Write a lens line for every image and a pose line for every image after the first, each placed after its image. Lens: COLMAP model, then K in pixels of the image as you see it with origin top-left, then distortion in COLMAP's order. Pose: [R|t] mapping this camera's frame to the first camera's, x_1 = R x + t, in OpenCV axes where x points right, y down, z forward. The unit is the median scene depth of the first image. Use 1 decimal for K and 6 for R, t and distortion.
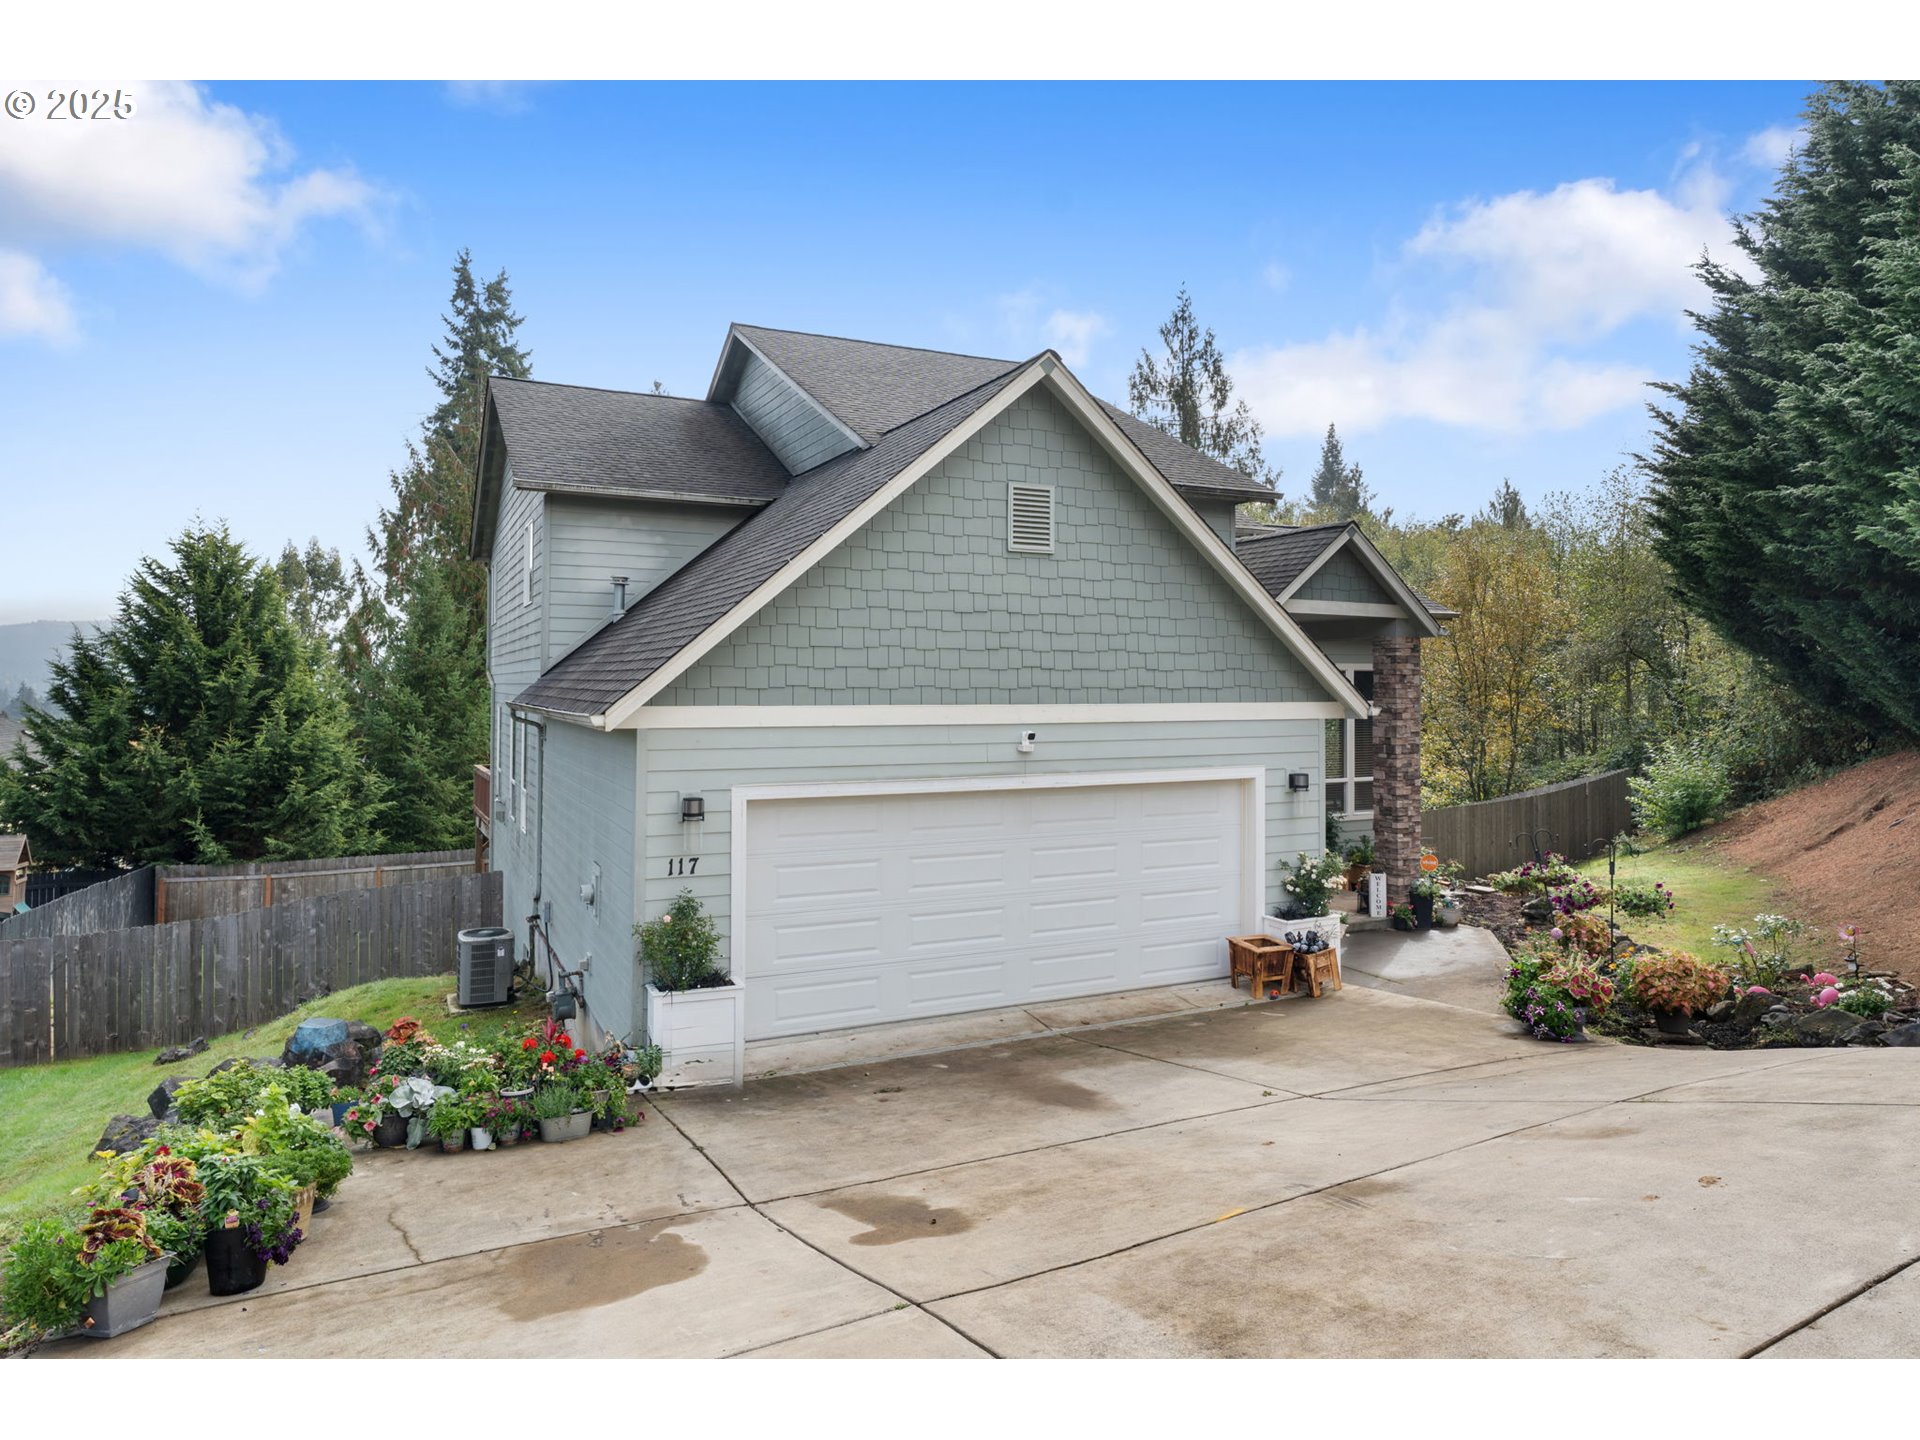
lens RADIAL K [[1144.0, 0, 957.1], [0, 1144.0, 639.0], [0, 0, 1]] dist [-0.005312, -0.001080]
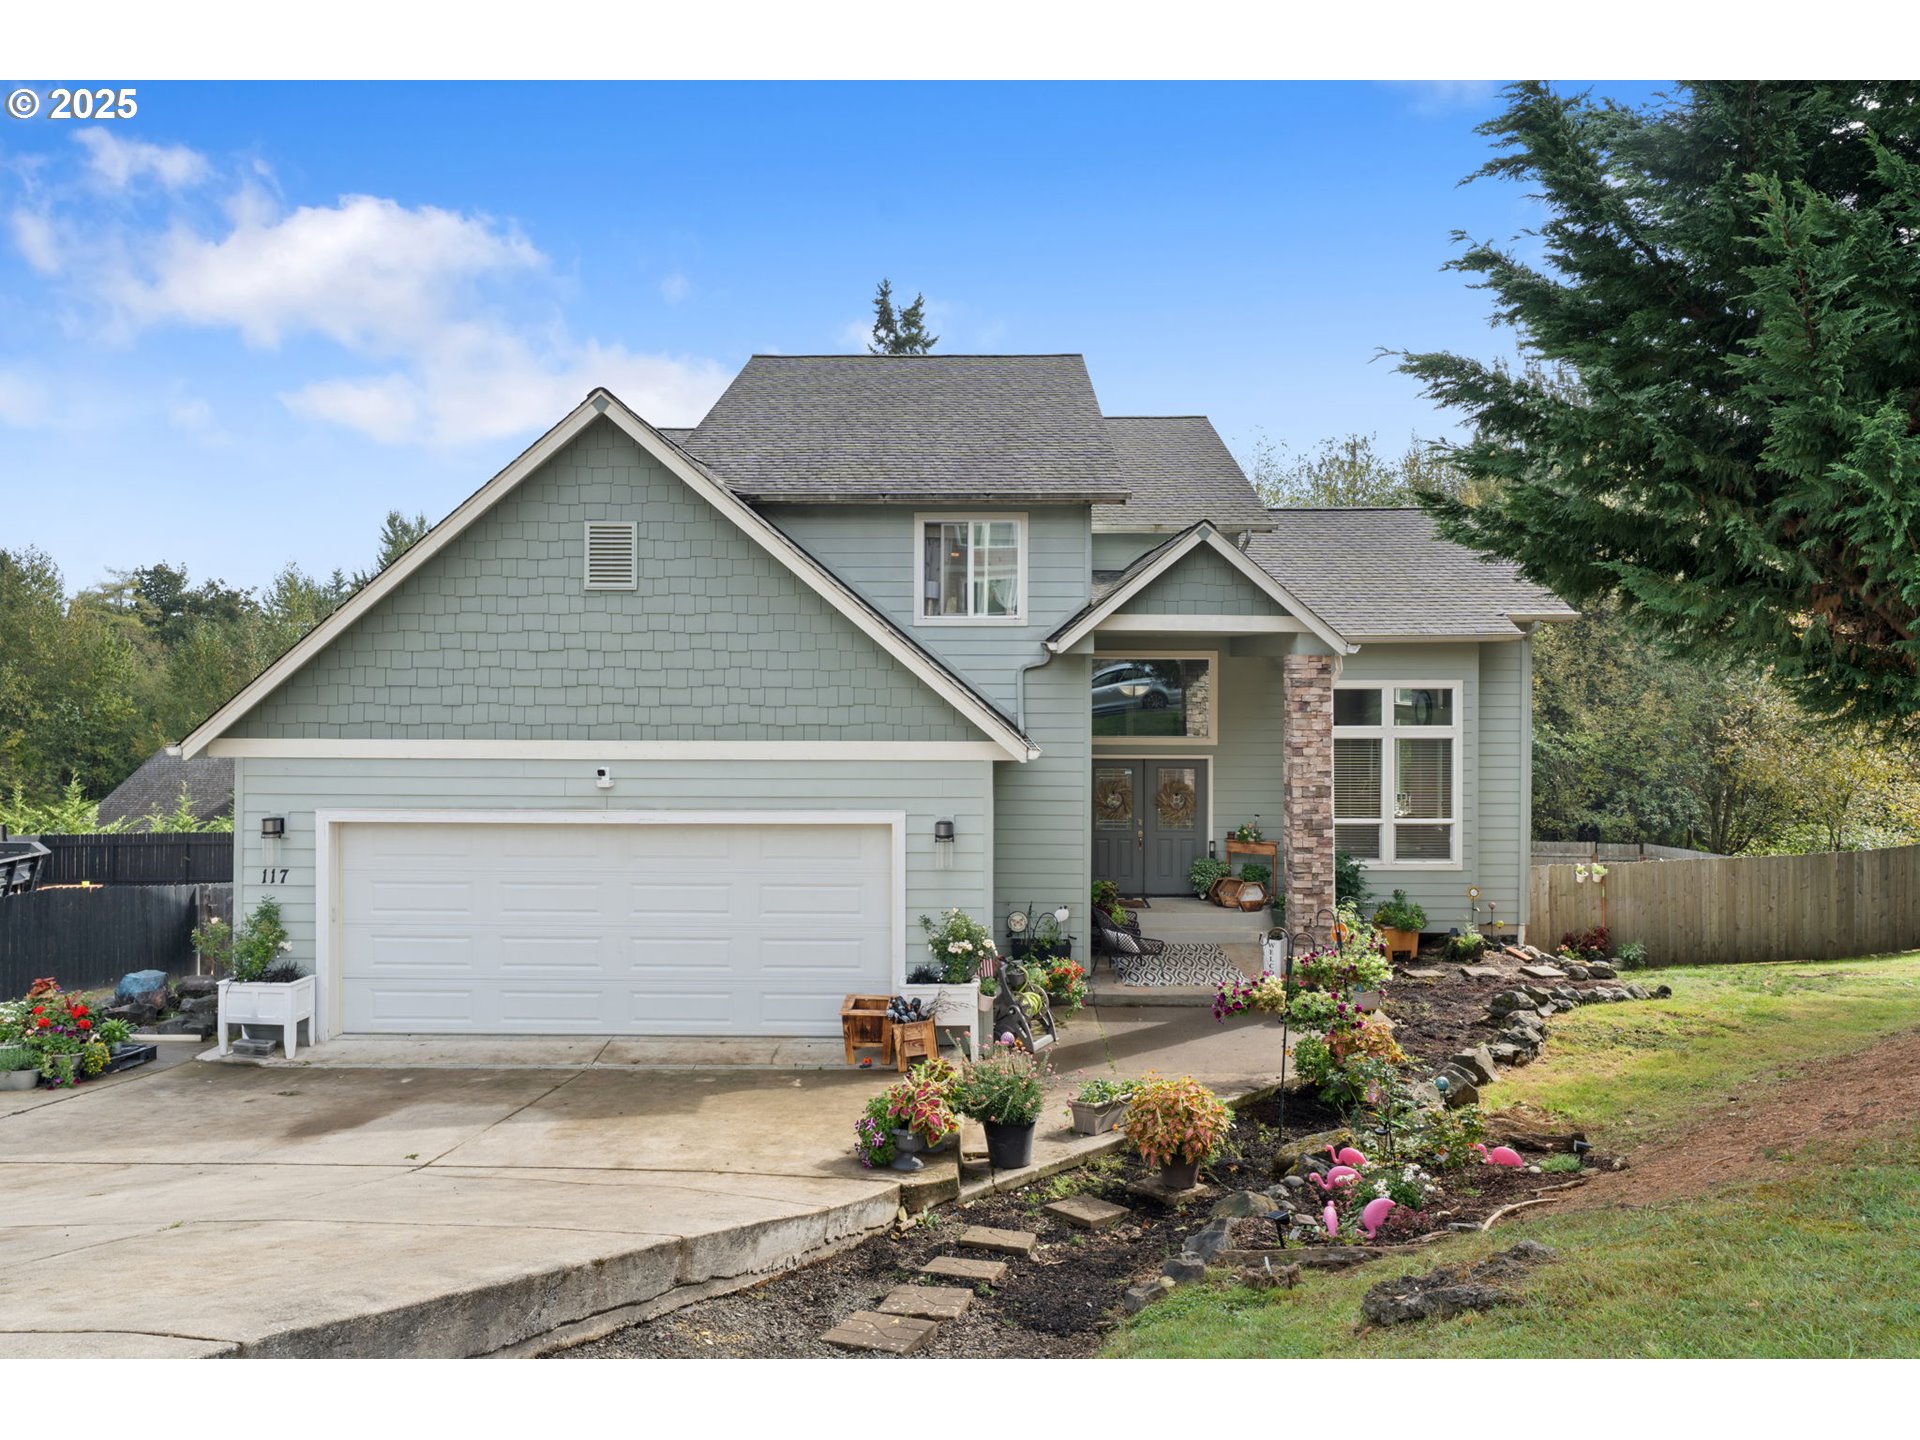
lens RADIAL K [[1150.2, 0, 948.2], [0, 1150.2, 648.7], [0, 0, 1]] dist [-0.005411, -0.001605]
pose [[0.900717, -0.008696, -0.434318, 0.764838], [0.016290, 0.999773, 0.013766, -0.032702], [0.434100, -0.019475, 0.900654, 0.214593]]
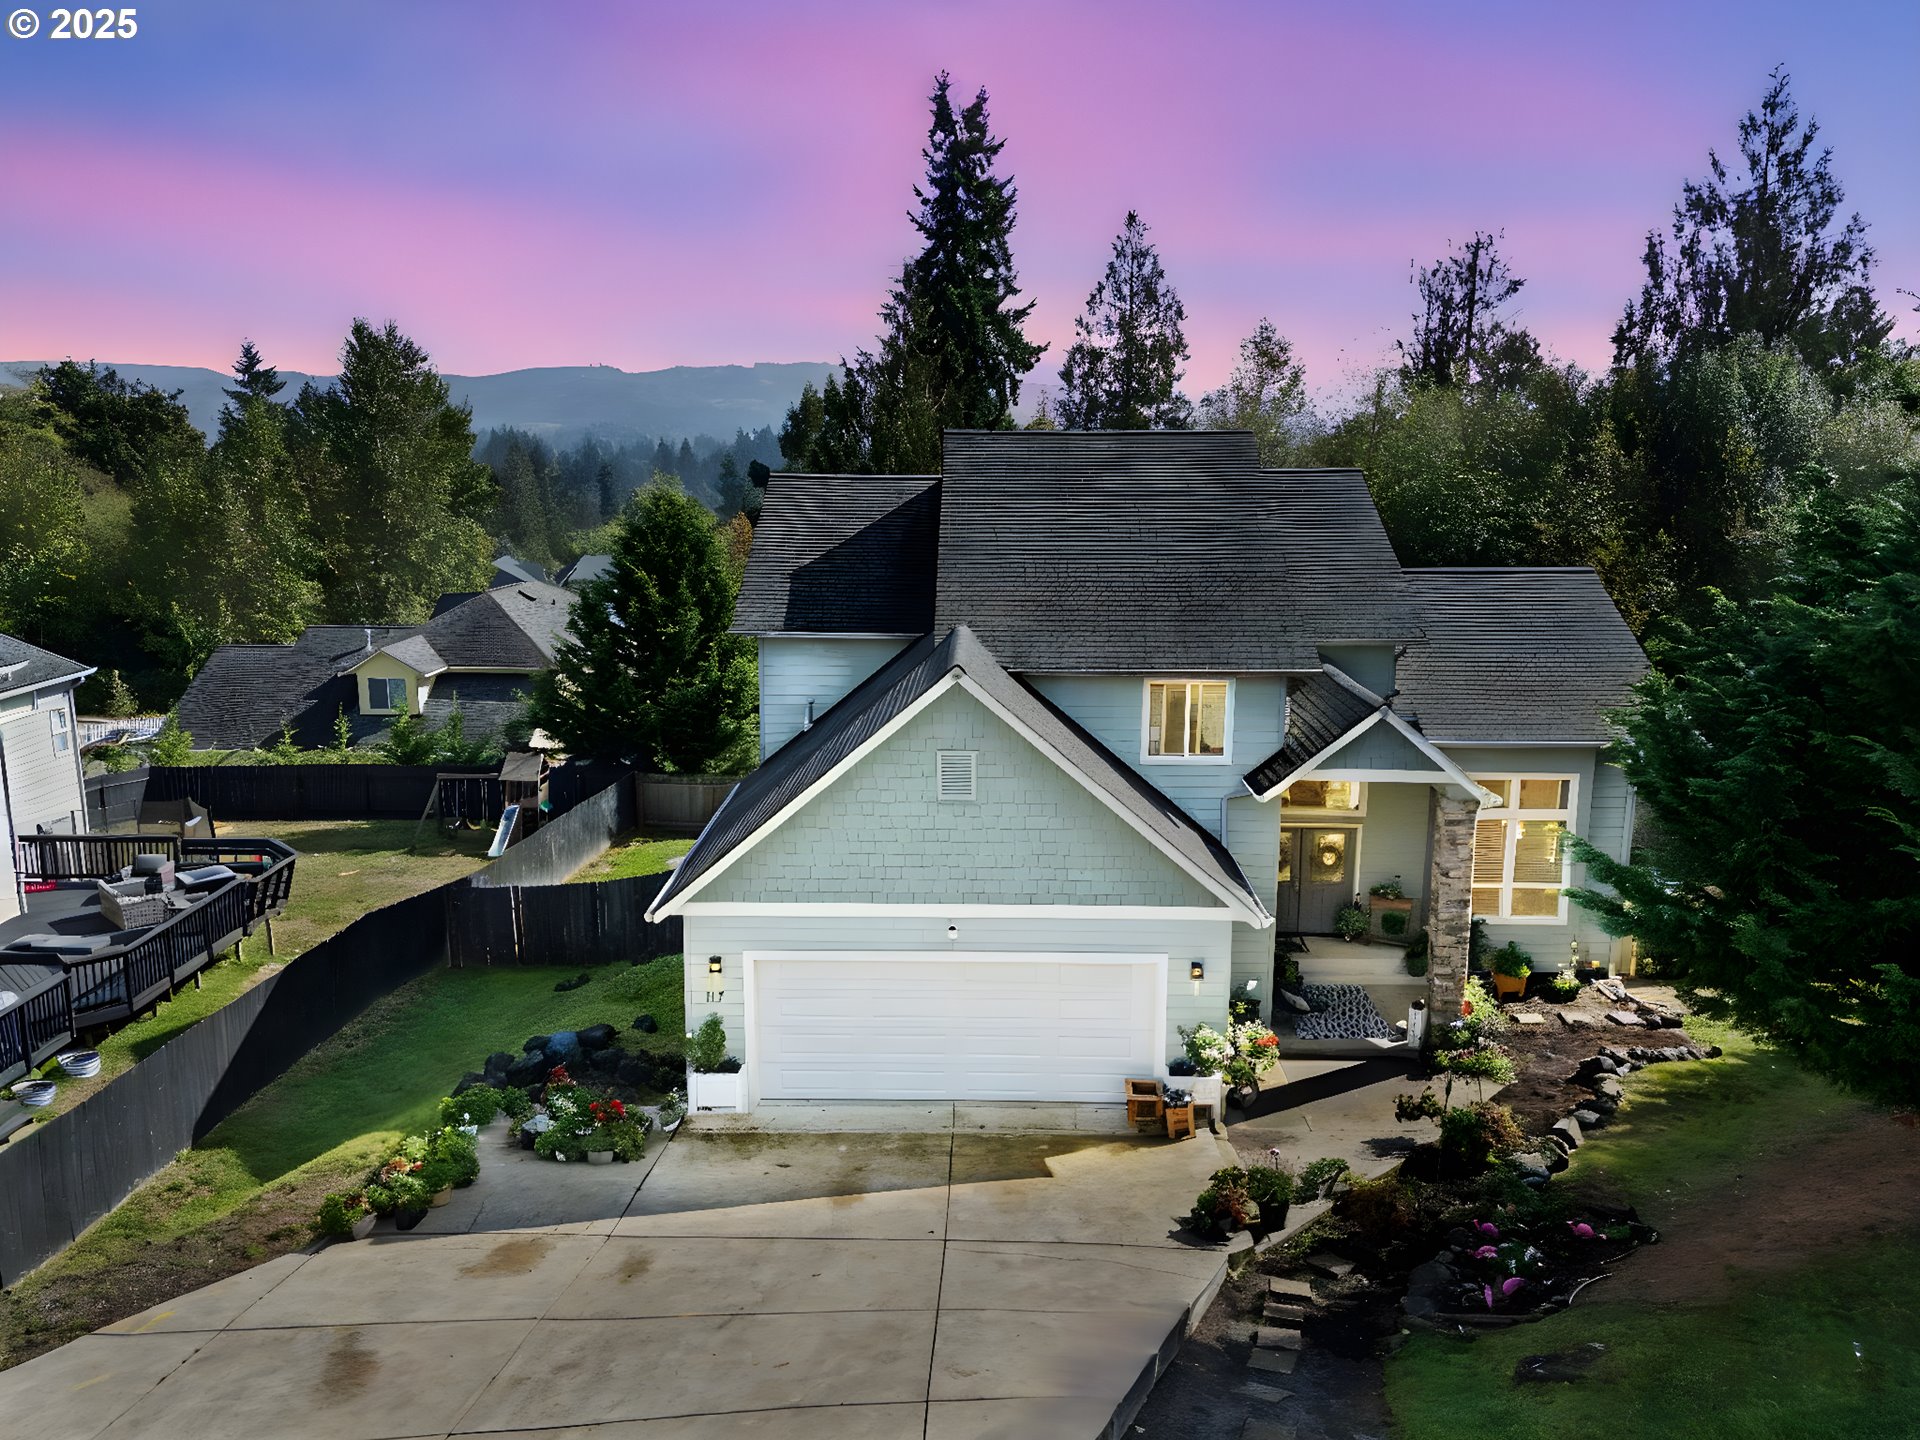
lens RADIAL K [[1328.2, 0, 969.6], [0, 1328.2, 688.6], [0, 0, 1]] dist [0.035255, -0.002311]
pose [[0.900047, 0.076178, -0.429083, 0.747192], [0.012994, 0.979474, 0.201149, -0.523290], [0.435599, -0.186620, 0.880583, -0.370537]]
